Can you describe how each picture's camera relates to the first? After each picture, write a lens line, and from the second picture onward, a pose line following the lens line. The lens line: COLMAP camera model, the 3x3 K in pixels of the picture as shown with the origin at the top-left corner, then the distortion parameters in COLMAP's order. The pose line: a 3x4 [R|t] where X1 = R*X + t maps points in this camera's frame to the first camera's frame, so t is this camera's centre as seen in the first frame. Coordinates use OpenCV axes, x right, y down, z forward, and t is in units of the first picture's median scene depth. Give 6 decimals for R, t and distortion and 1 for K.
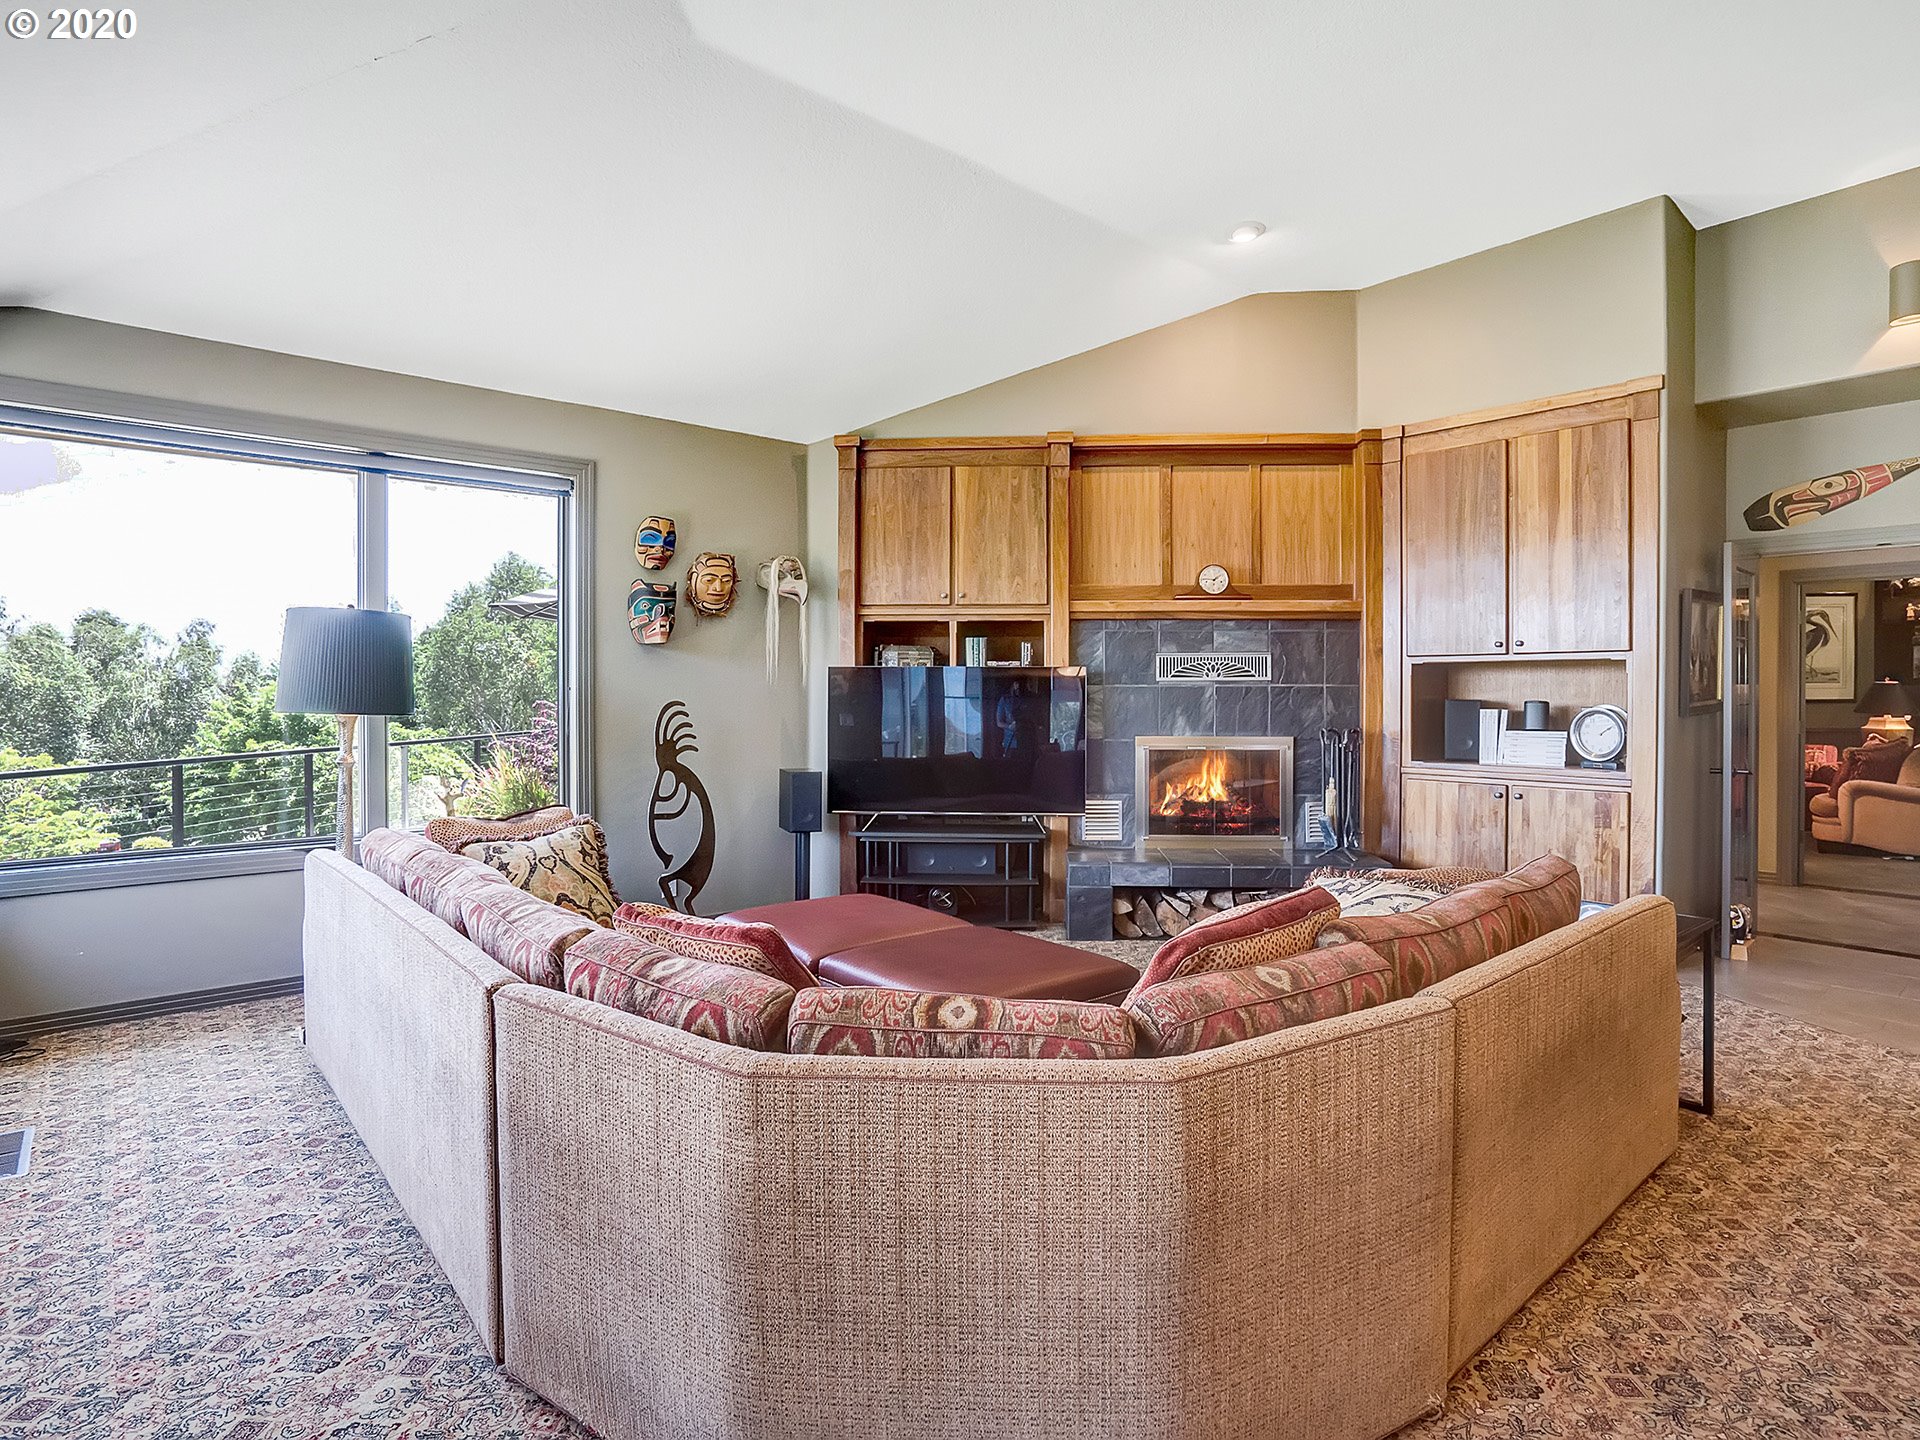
lens RADIAL K [[1070.8, 0, 960.0], [0, 1070.8, 720.0], [0, 0, 1]] dist [-0.000276, -0.000322]
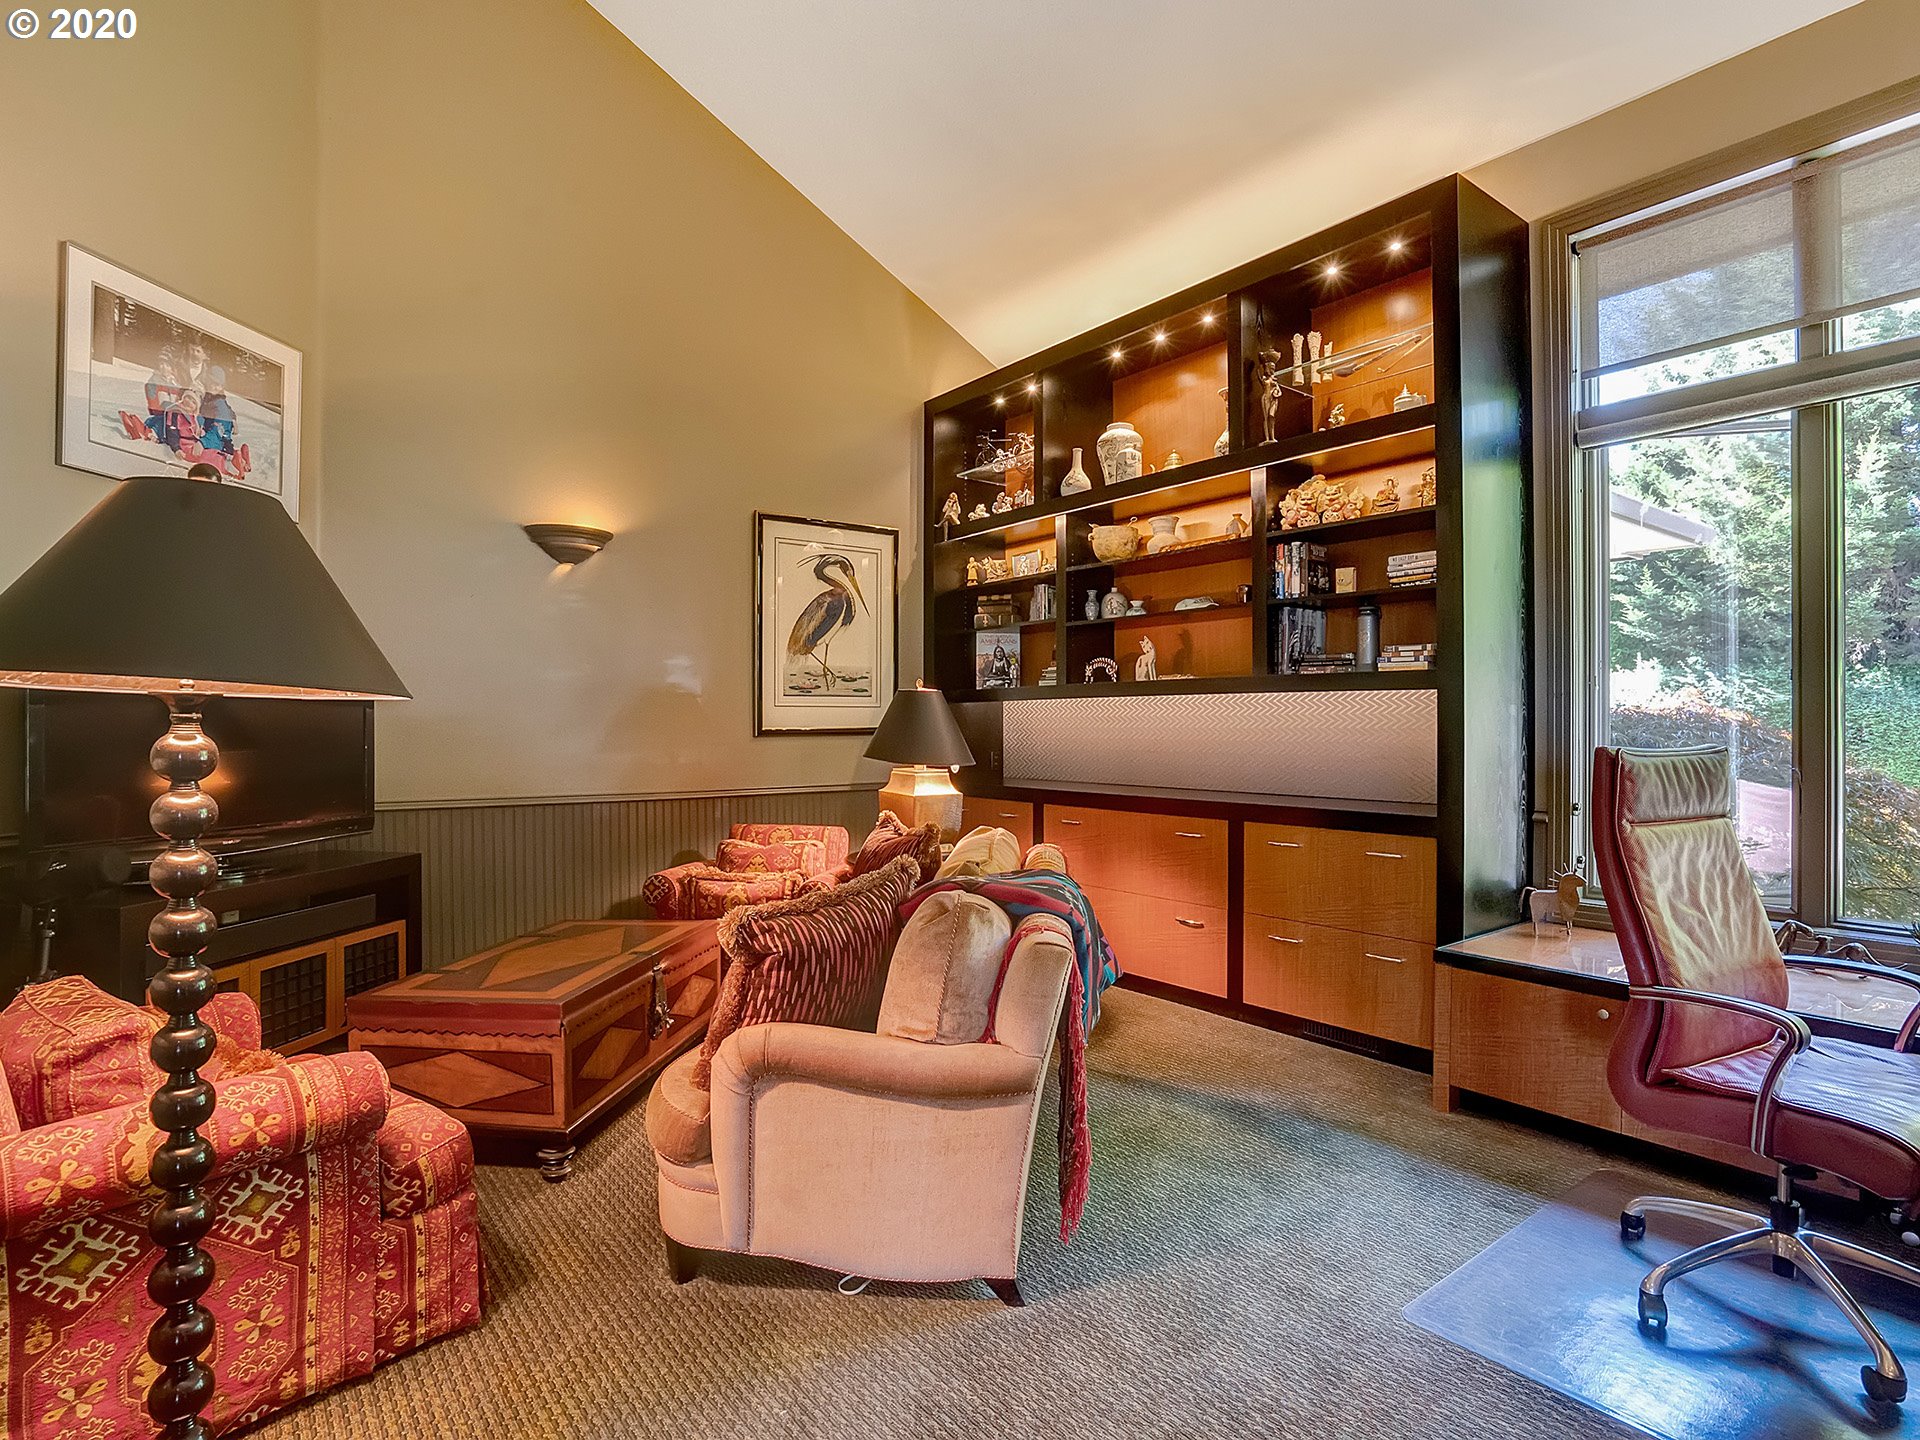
lens RADIAL K [[987.4, 0, 960.0], [0, 987.4, 720.0], [0, 0, 1]] dist [-0.066348, 0.022603]
pose [[0.785965, 0.002634, 0.618265, 0.598536], [0.007275, 0.999882, -0.013509, -0.017048], [-0.618228, 0.015115, 0.785853, 0.635484]]
